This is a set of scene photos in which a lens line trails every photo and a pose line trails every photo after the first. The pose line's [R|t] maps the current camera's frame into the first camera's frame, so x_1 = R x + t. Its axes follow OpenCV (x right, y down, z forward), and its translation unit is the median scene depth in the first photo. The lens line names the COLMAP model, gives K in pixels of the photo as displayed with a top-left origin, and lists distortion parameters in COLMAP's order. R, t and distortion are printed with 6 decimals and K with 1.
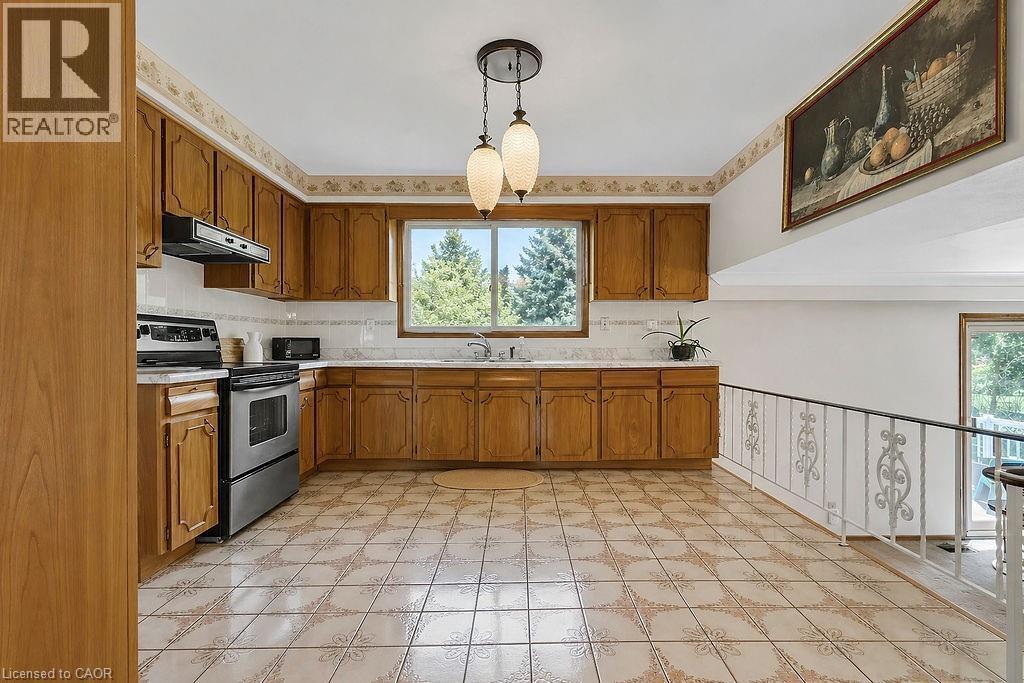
lens RADIAL K [[471.8, 0, 514.8], [0, 471.8, 349.0], [0, 0, 1]] dist [-0.000699, 0.000214]
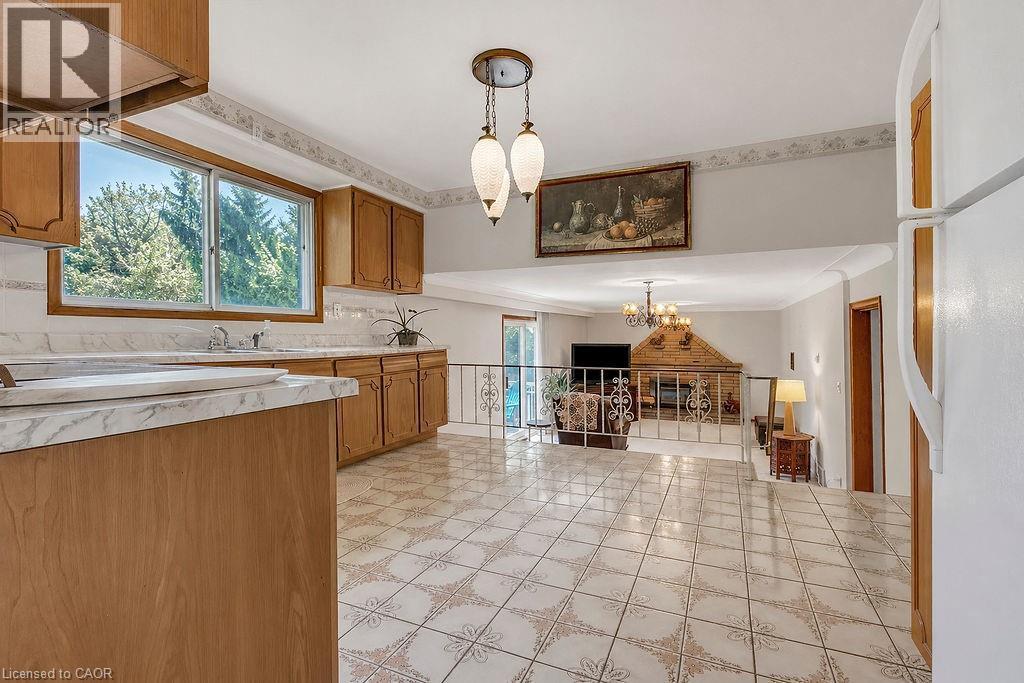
lens RADIAL K [[471.8, 0, 514.7], [0, 471.8, 336.3], [0, 0, 1]] dist [-0.000699, 0.000214]
pose [[0.408133, 0.000601, 0.912922, -0.632677], [0.005493, 0.999980, -0.003114, 0.007040], [-0.912906, 0.006286, 0.408122, 0.336140]]
